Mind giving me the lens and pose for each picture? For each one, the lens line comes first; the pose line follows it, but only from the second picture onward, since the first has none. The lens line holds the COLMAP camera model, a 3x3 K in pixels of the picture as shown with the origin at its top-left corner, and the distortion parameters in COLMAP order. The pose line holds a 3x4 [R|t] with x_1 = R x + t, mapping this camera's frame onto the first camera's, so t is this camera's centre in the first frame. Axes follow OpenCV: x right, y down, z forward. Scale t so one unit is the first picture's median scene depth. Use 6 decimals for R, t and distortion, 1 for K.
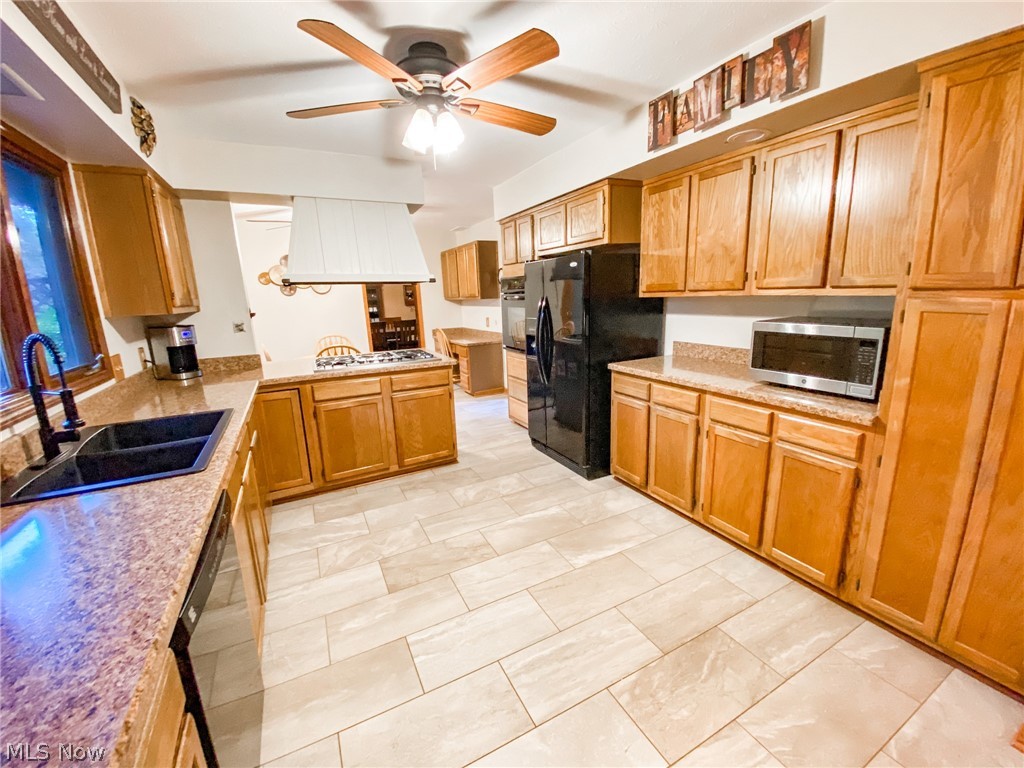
lens RADIAL K [[421.9, 0, 507.5], [0, 421.9, 382.0], [0, 0, 1]] dist [0.070807, -0.043519]
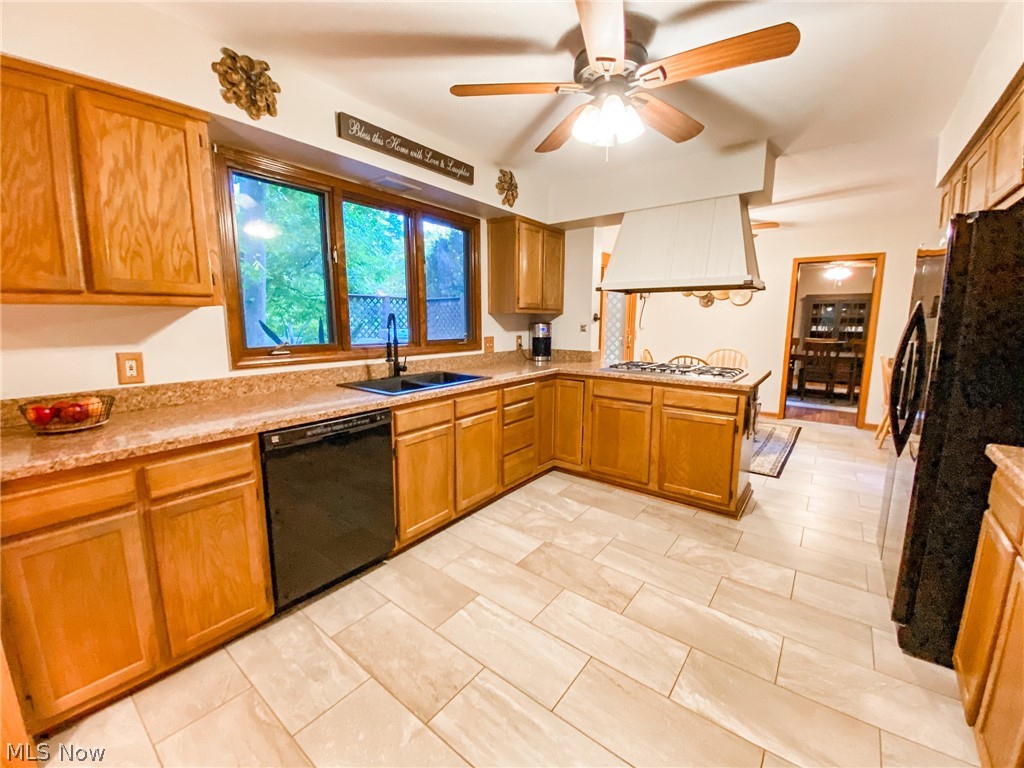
lens RADIAL K [[421.9, 0, 507.5], [0, 421.9, 382.0], [0, 0, 1]] dist [0.070807, -0.043519]
pose [[0.419752, 0.174778, -0.890652, 0.499256], [-0.210559, 0.973265, 0.091756, -0.049342], [0.882878, 0.149020, 0.445332, 0.345719]]
